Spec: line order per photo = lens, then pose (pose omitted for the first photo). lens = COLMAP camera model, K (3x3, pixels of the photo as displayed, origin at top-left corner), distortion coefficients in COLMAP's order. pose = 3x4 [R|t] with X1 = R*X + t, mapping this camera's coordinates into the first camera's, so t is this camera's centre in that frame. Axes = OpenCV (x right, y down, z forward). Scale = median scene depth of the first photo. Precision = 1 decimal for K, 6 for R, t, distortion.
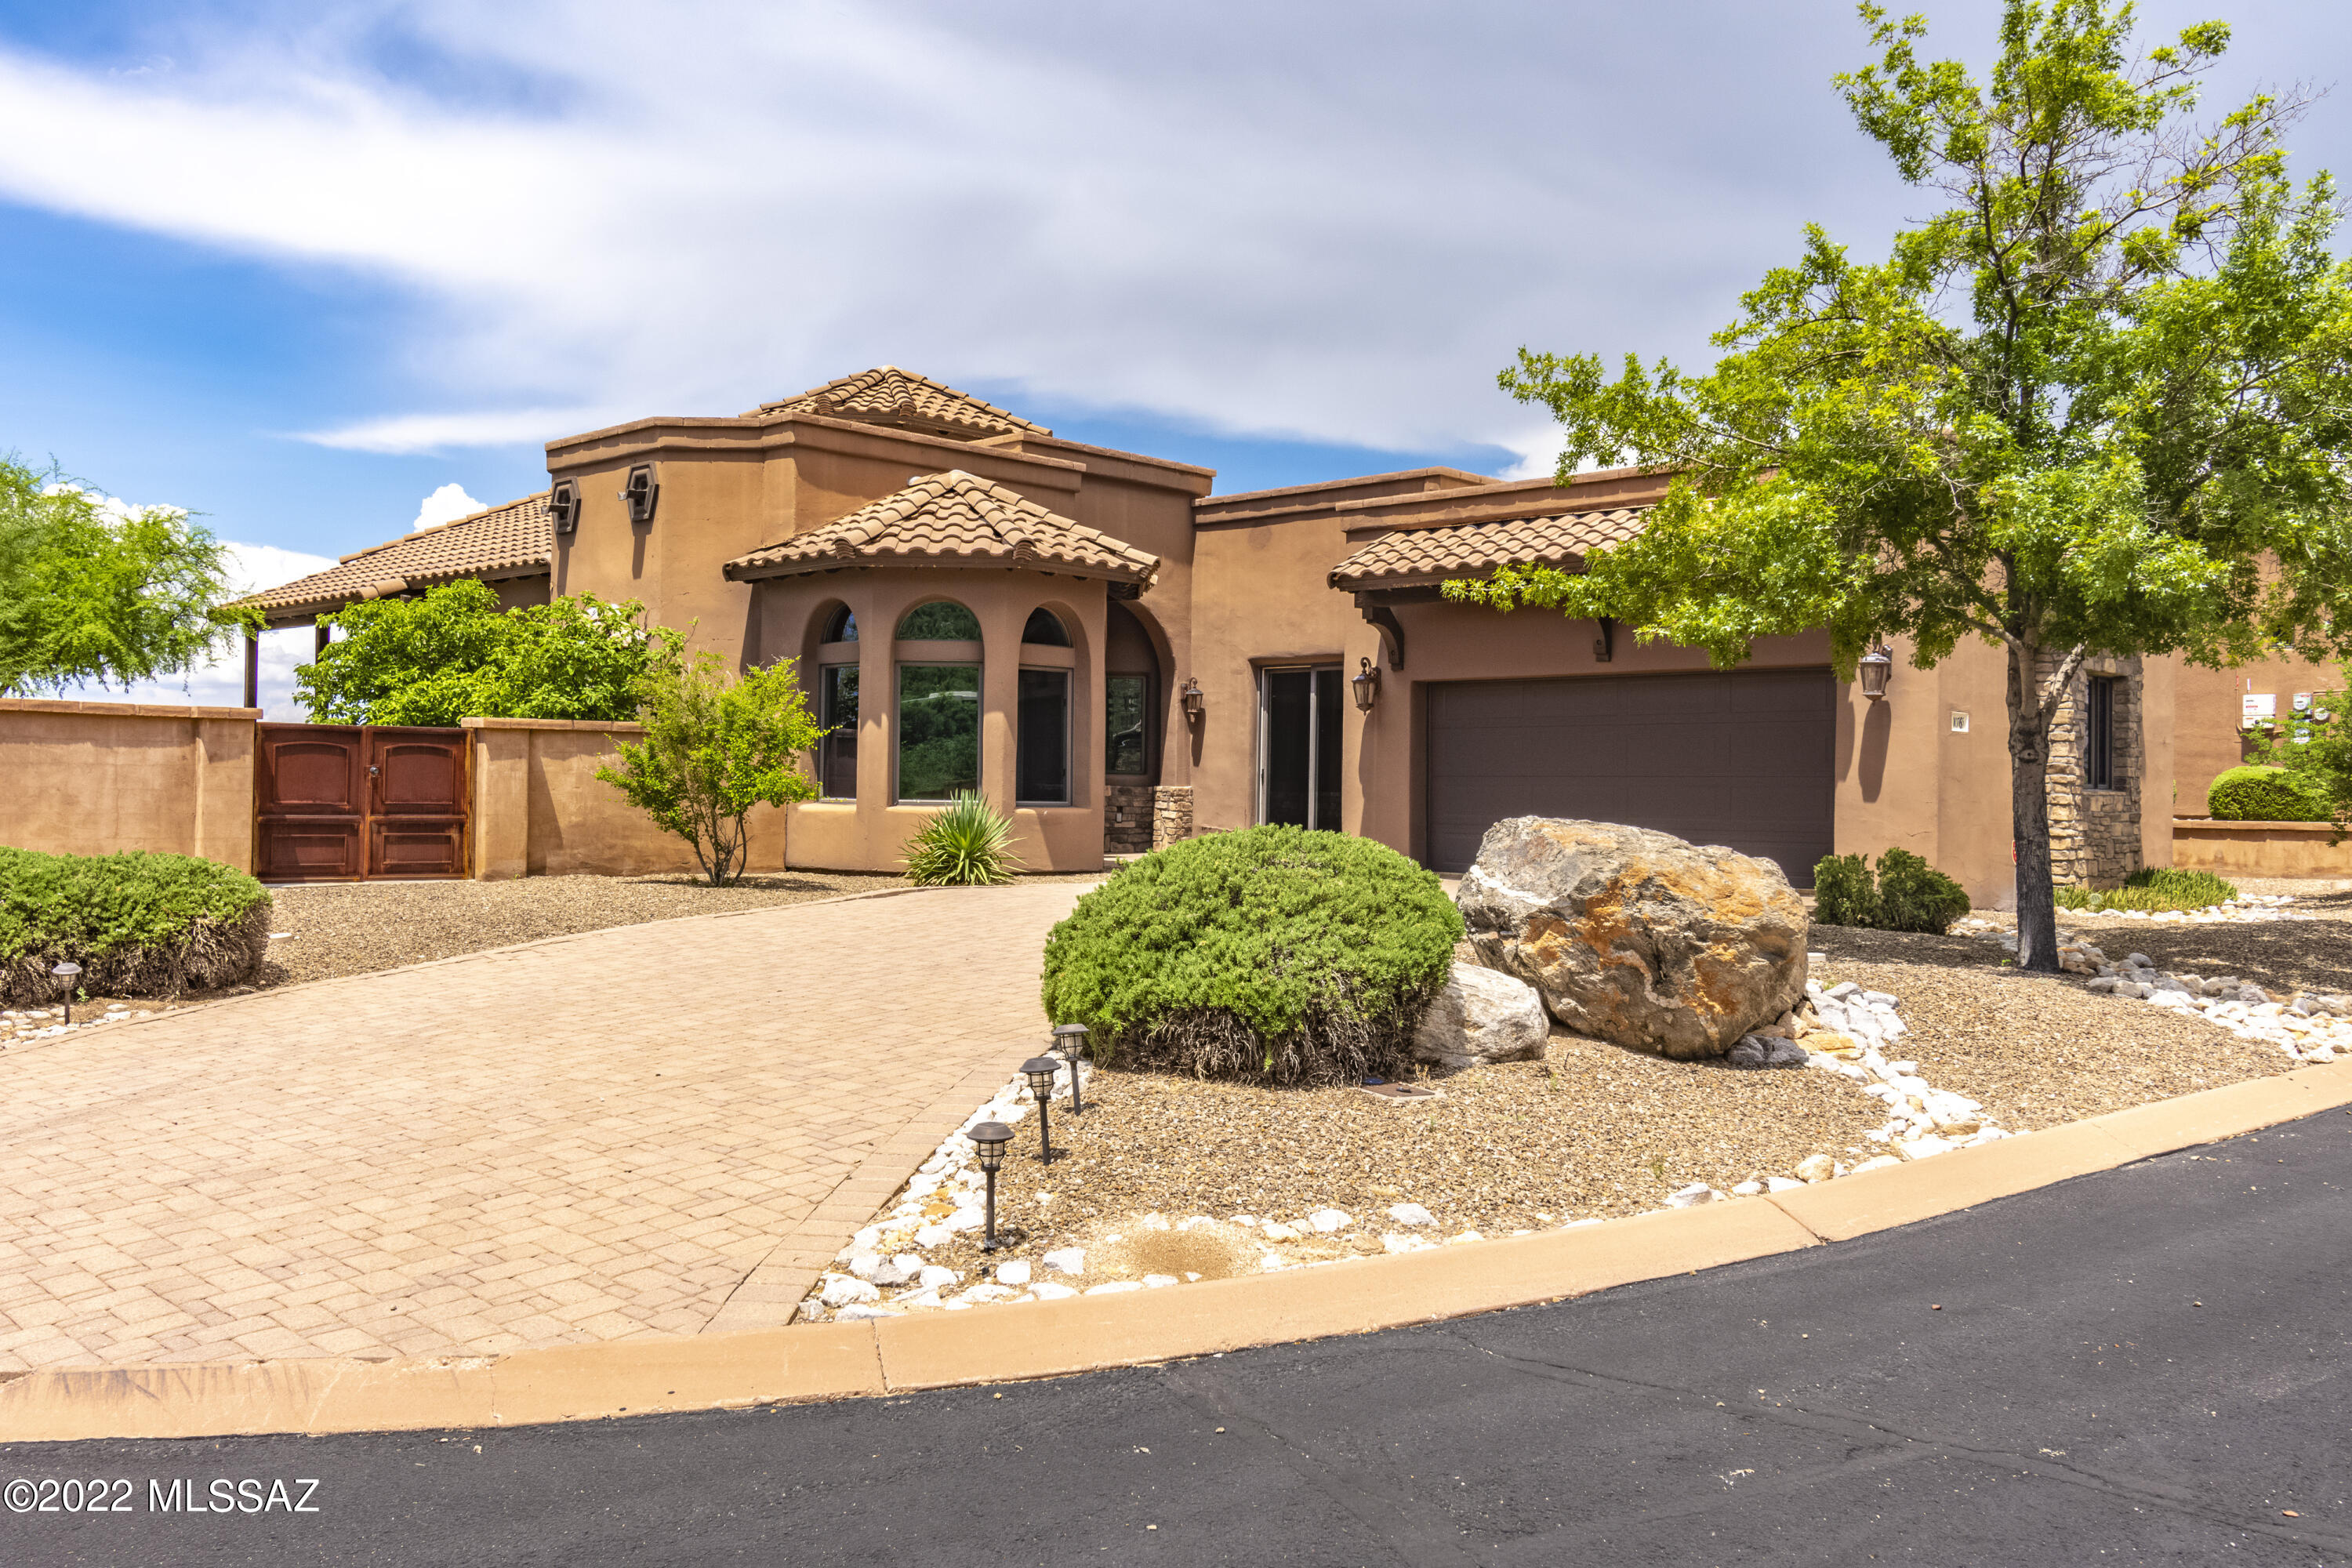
lens RADIAL K [[1903.4, 0, 1180.7], [0, 1903.4, 782.1], [0, 0, 1]] dist [0.002469, -0.000820]
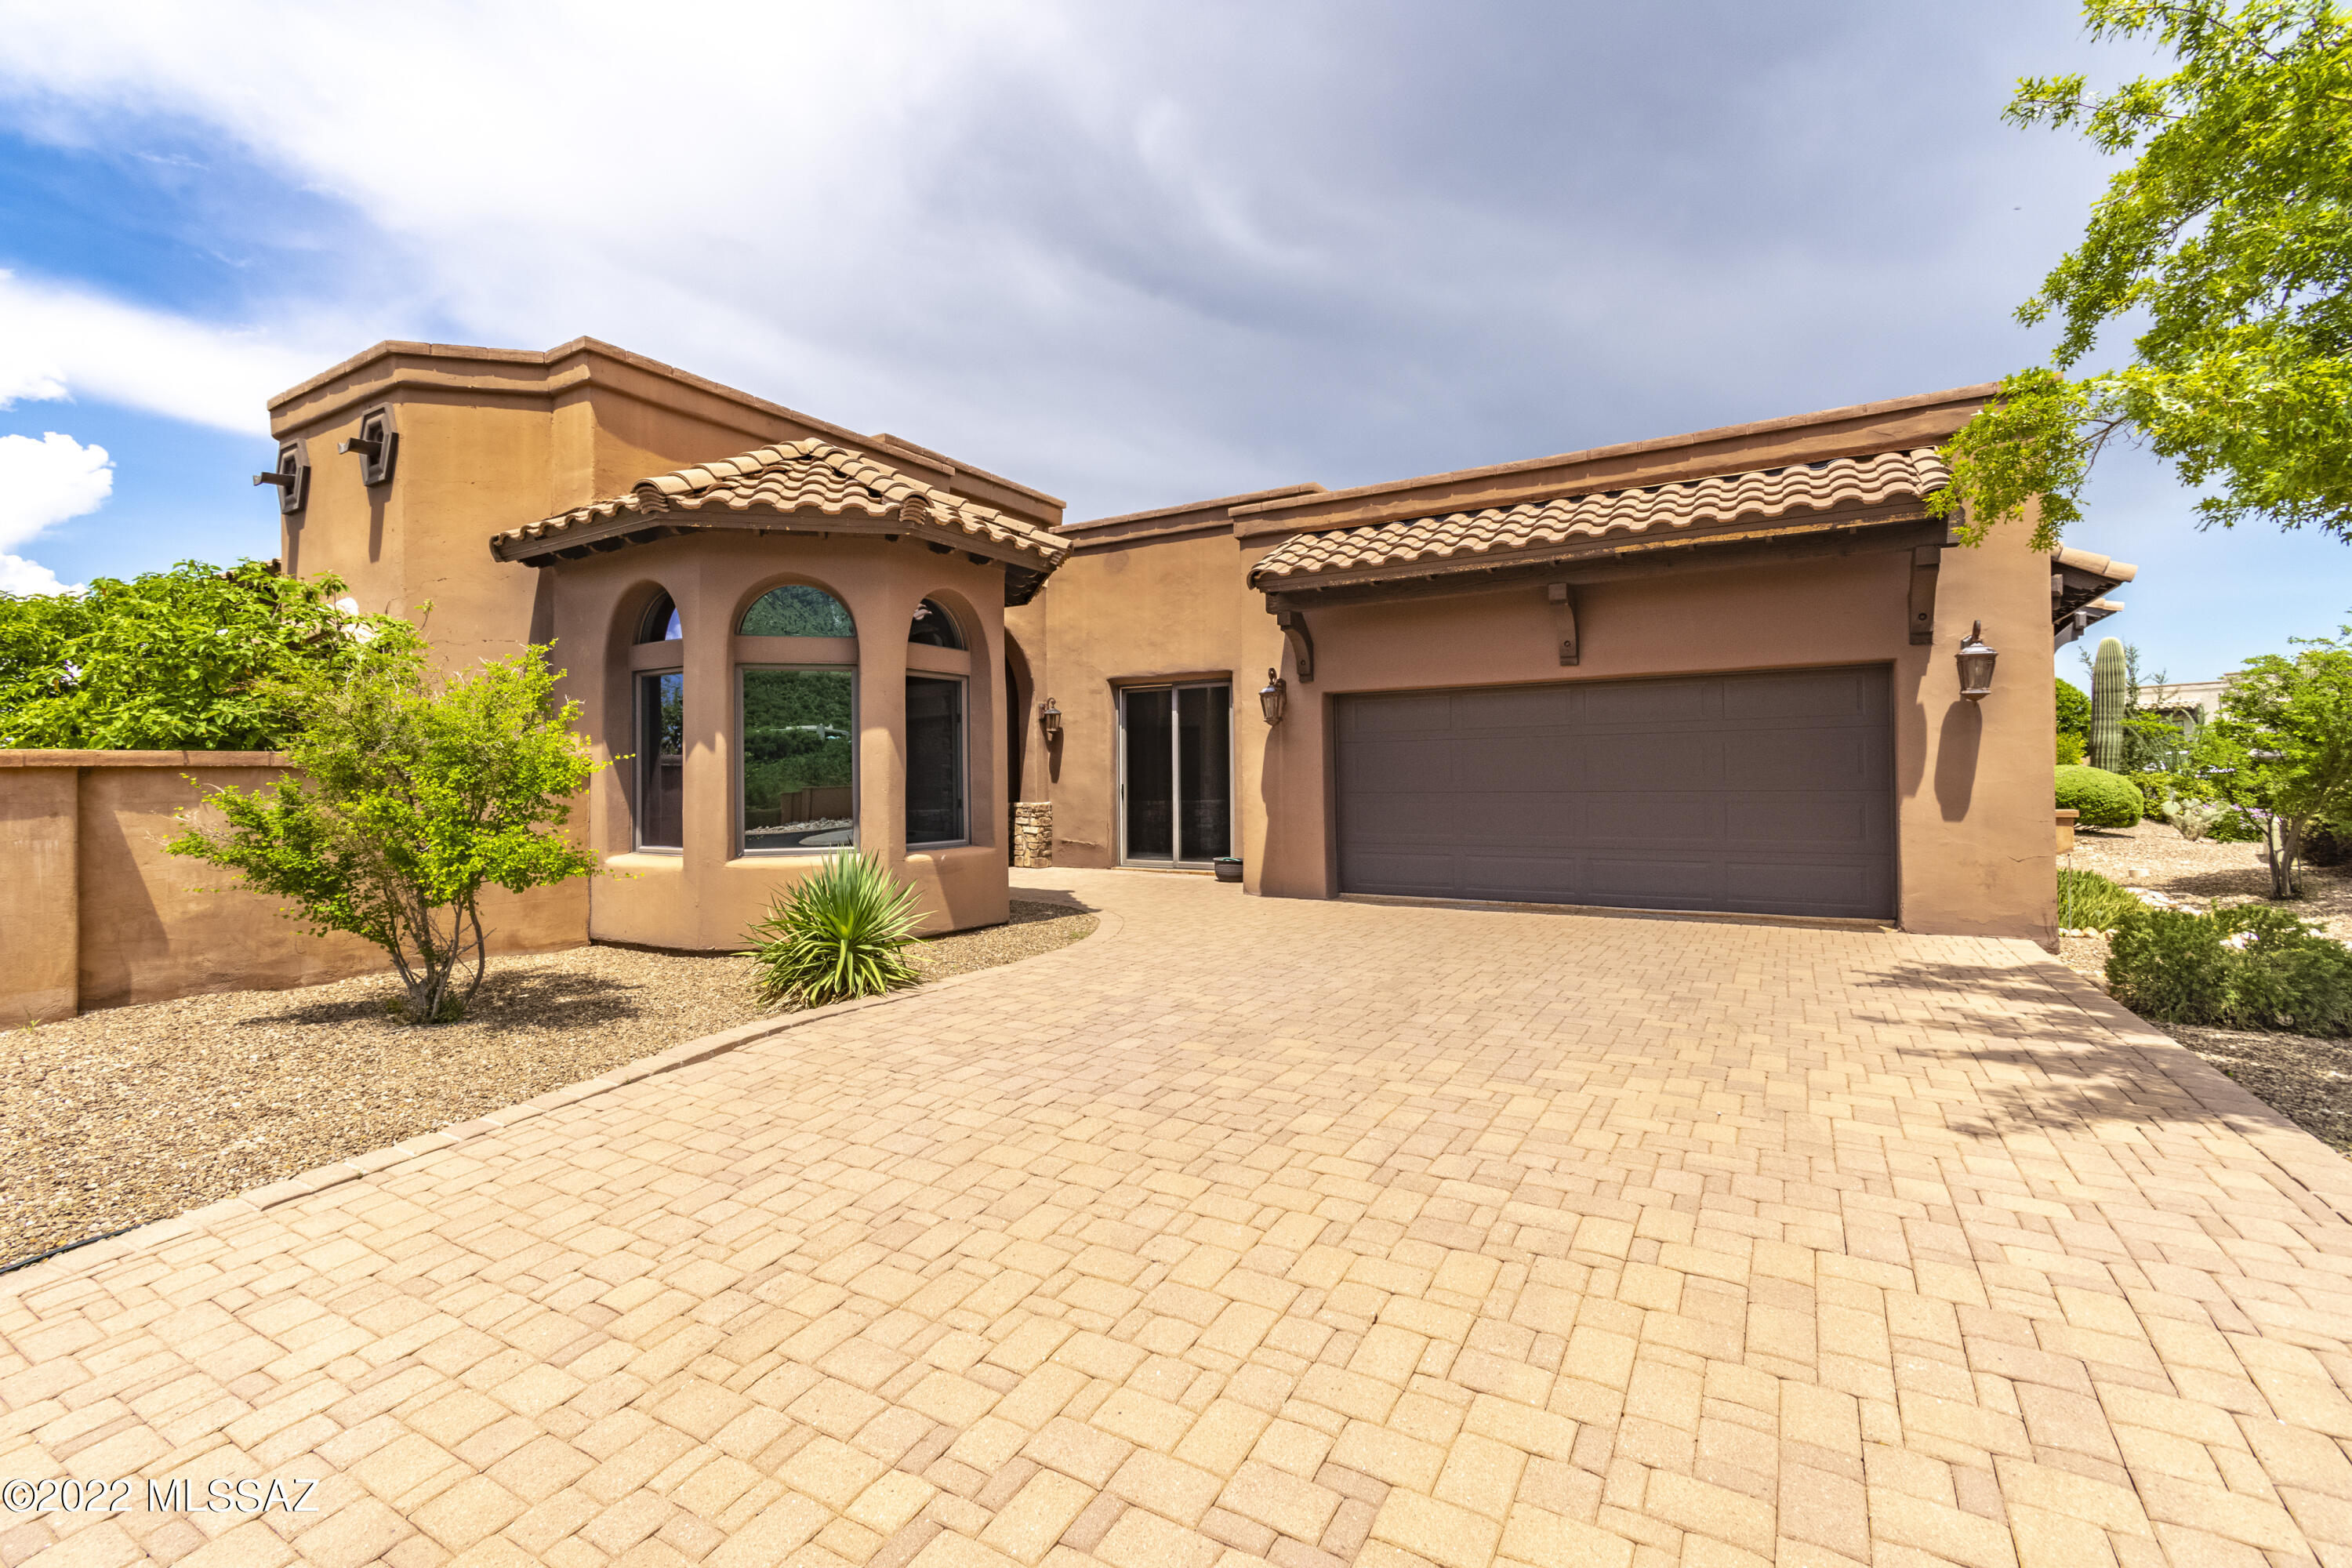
lens RADIAL K [[1044.6, 0, 1157.3], [0, 1044.6, 777.4], [0, 0, 1]] dist [0.002262, -0.001120]
pose [[0.978122, -0.022533, 0.206810, -0.072103], [0.021852, 0.999746, 0.005579, -0.017167], [-0.206884, -0.000937, 0.978365, 0.552065]]
